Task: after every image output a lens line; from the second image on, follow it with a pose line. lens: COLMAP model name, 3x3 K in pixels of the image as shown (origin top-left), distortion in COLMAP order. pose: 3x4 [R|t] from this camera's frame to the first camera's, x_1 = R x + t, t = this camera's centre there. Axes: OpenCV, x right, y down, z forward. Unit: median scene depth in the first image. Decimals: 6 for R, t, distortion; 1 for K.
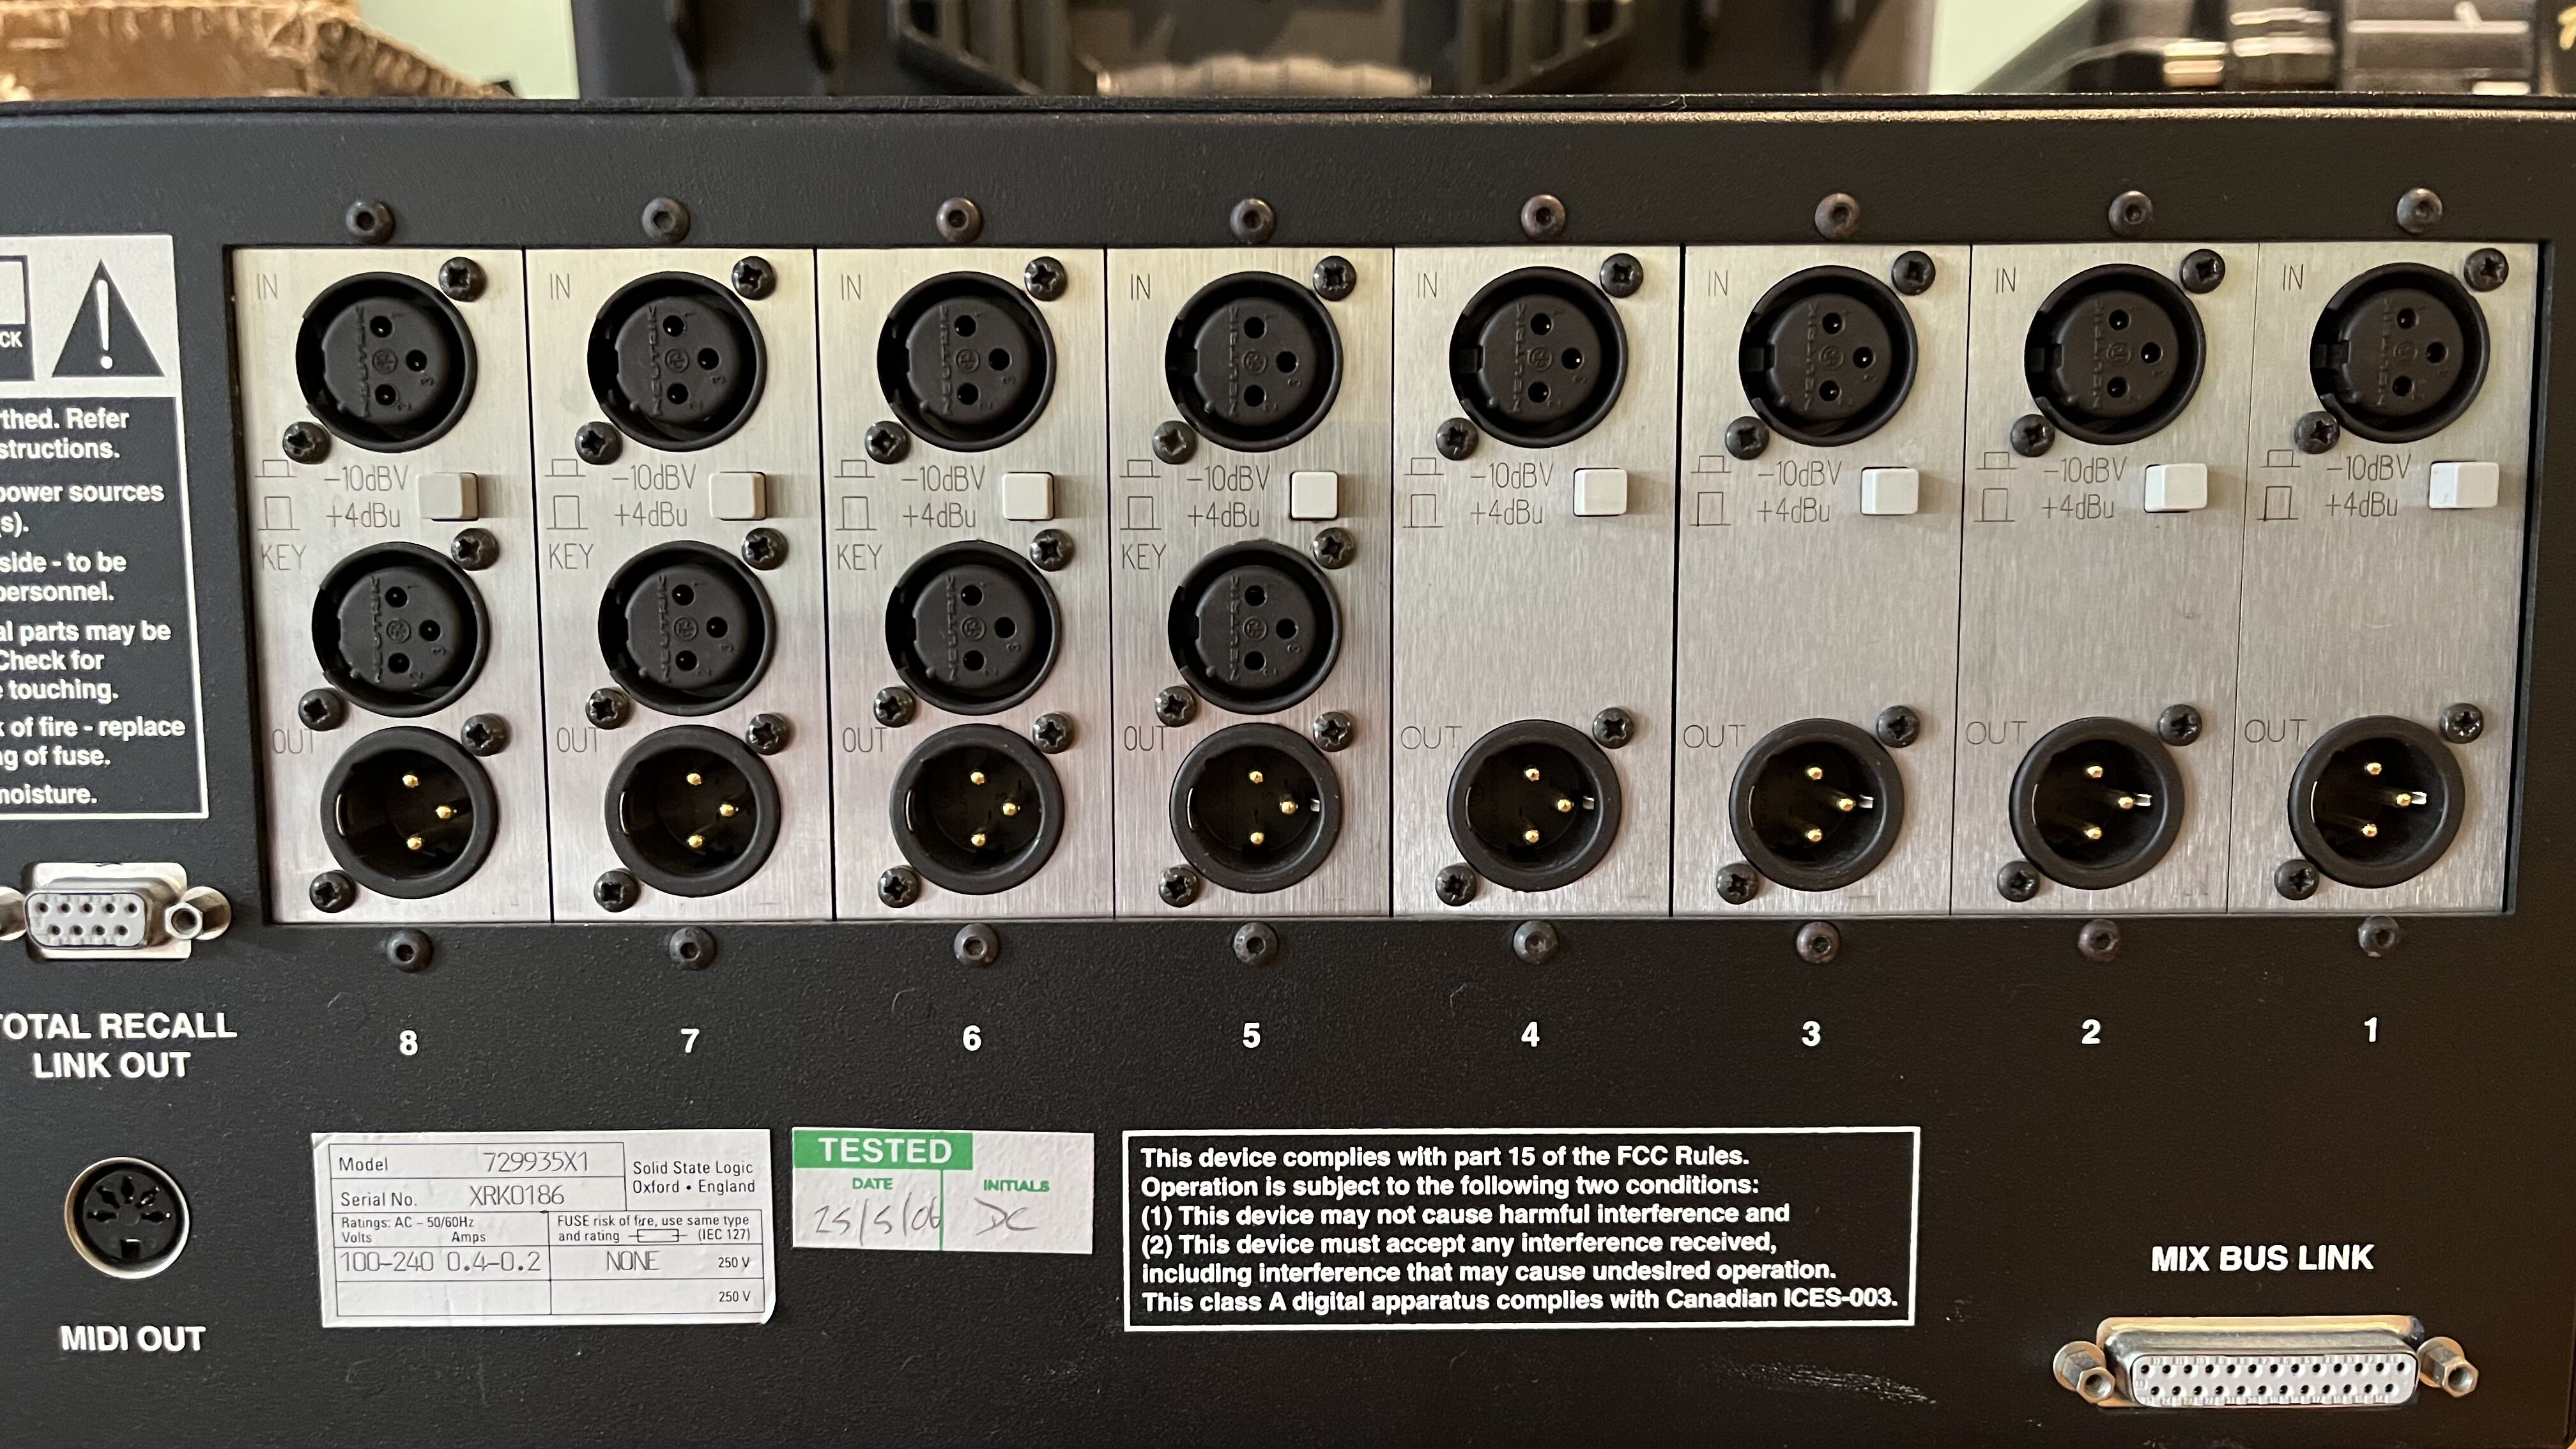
lens RADIAL K [[1905.4, 0, 1288.0], [0, 1905.4, 724.5], [0, 0, 1]] dist [0.034221, -0.041934]
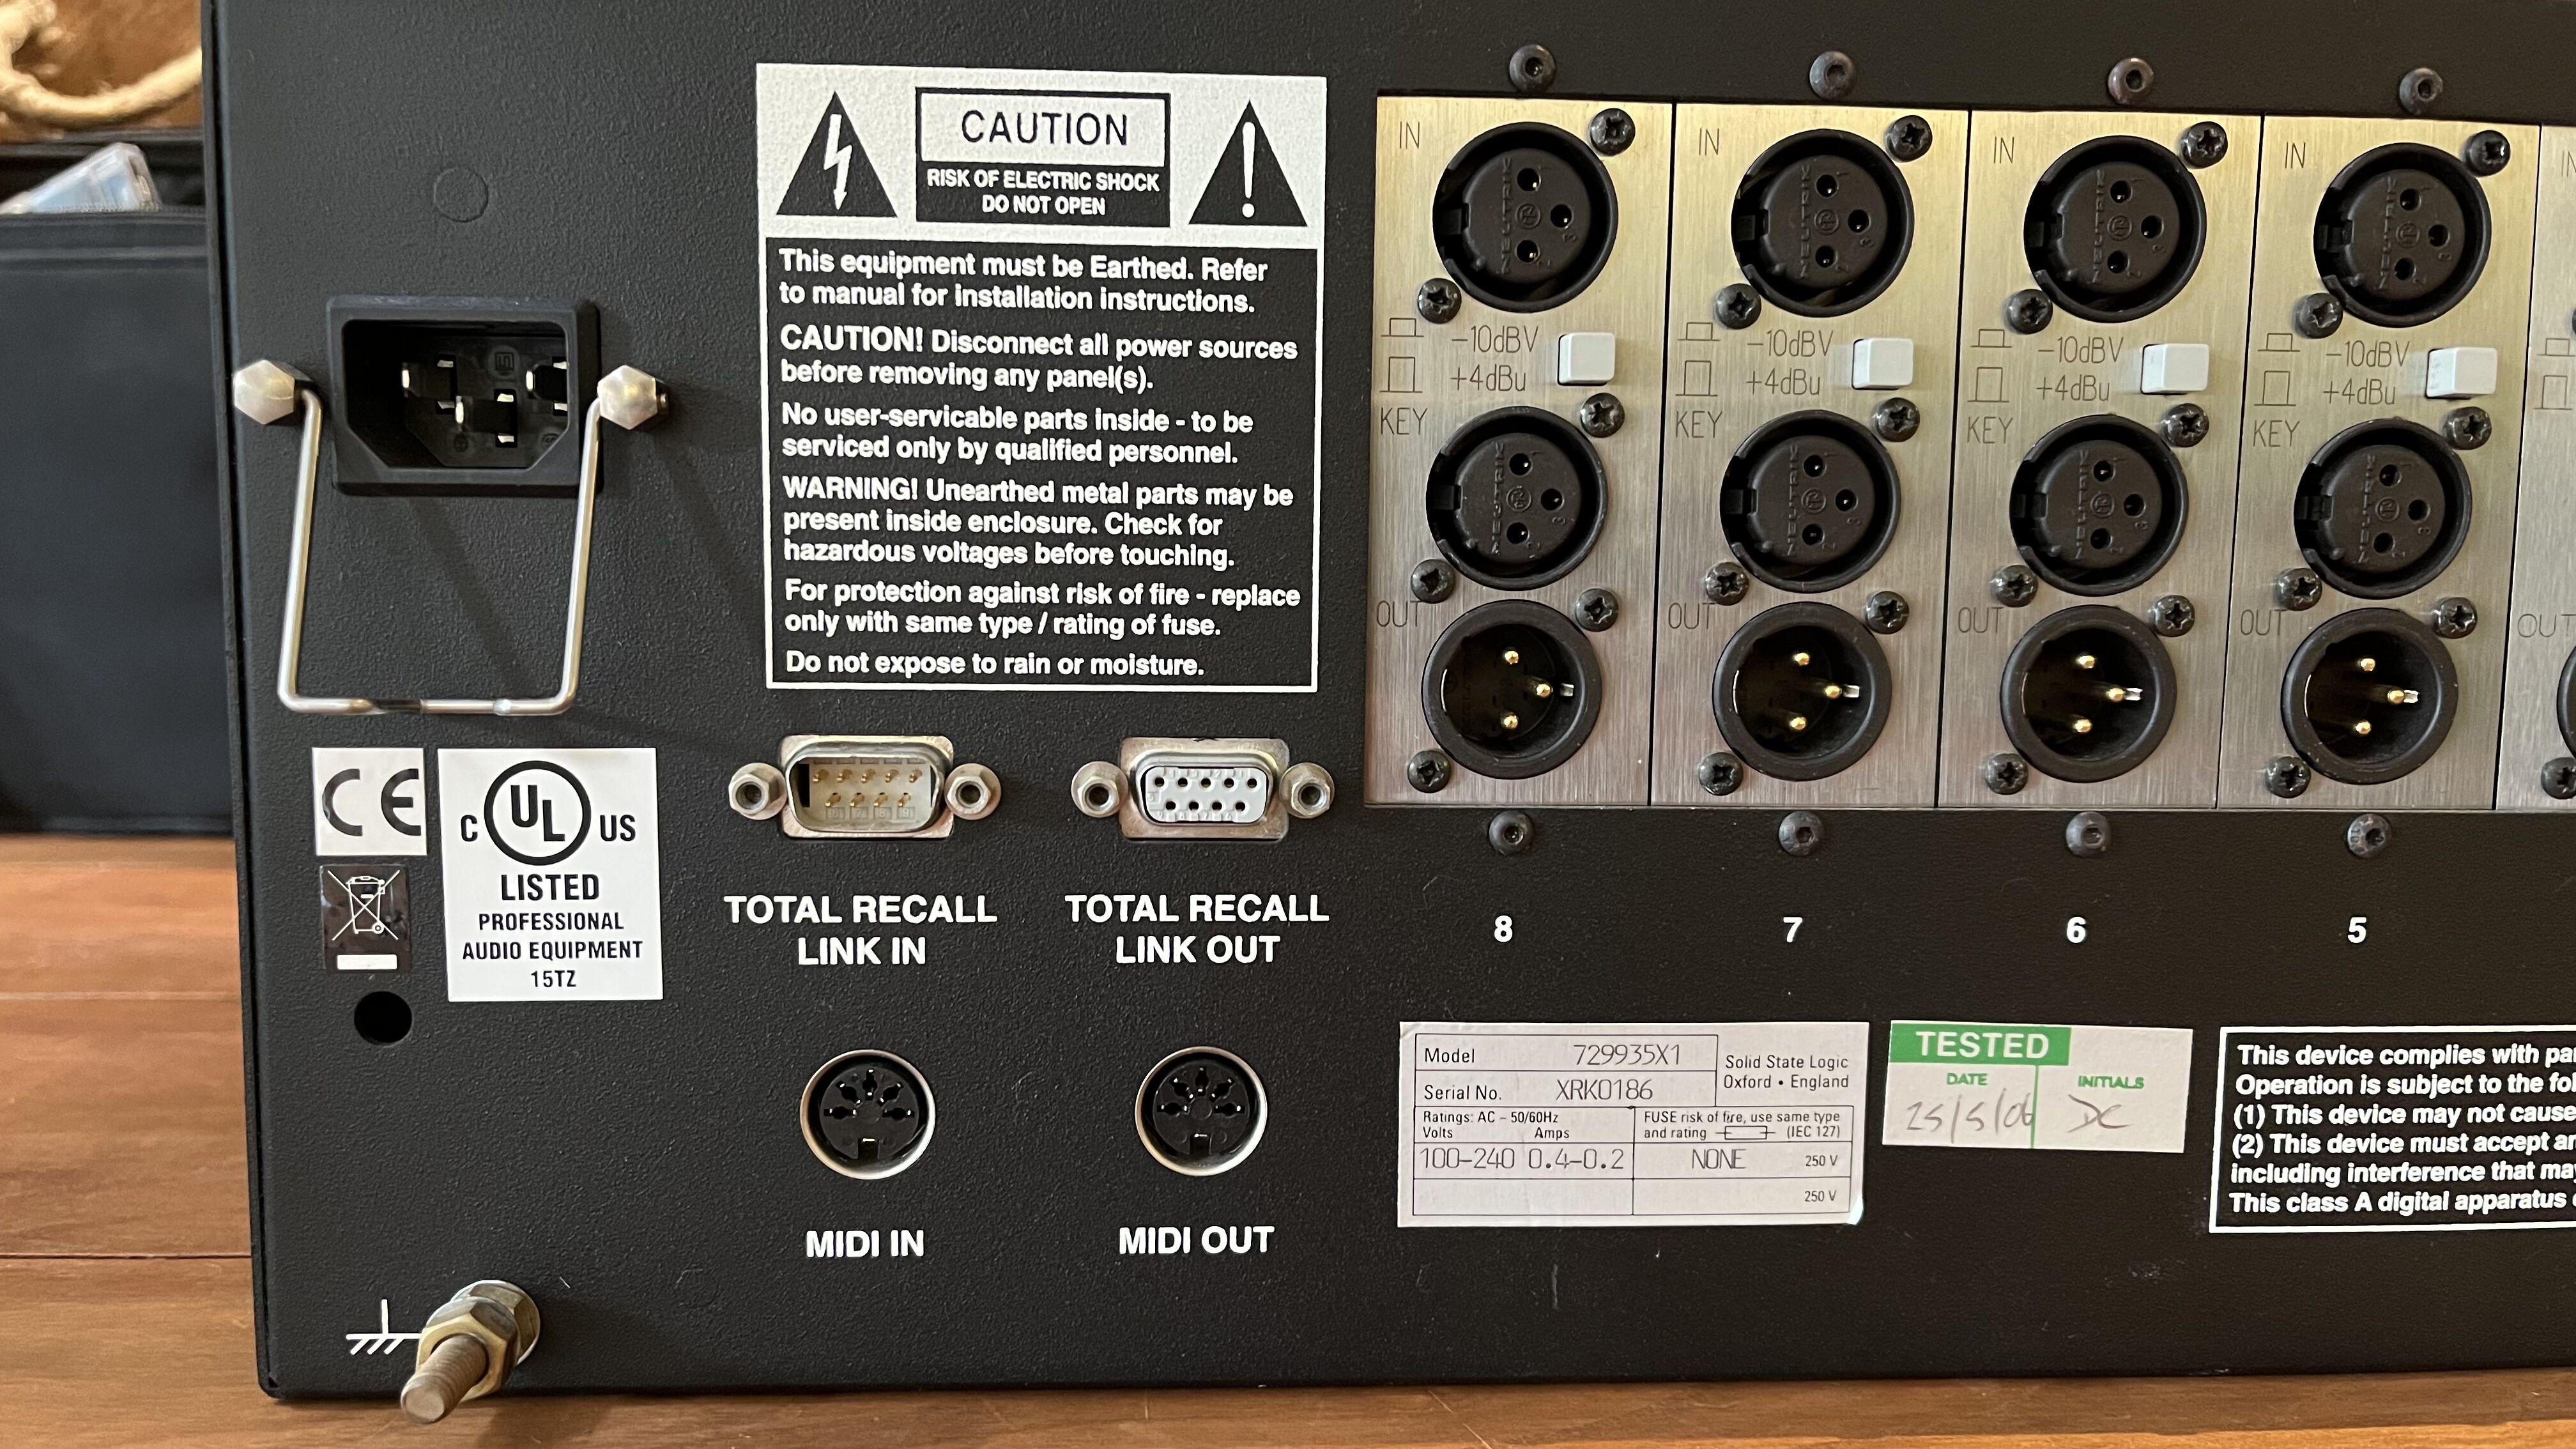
lens RADIAL K [[2024.6, 0, 1290.0], [0, 2024.6, 625.4], [0, 0, 1]] dist [0.066596, -0.101078]
pose [[0.997813, 0.014171, 0.064571, -0.627884], [-0.014968, 0.999817, 0.011876, 0.003583], [-0.064391, -0.012816, 0.997842, -0.003361]]
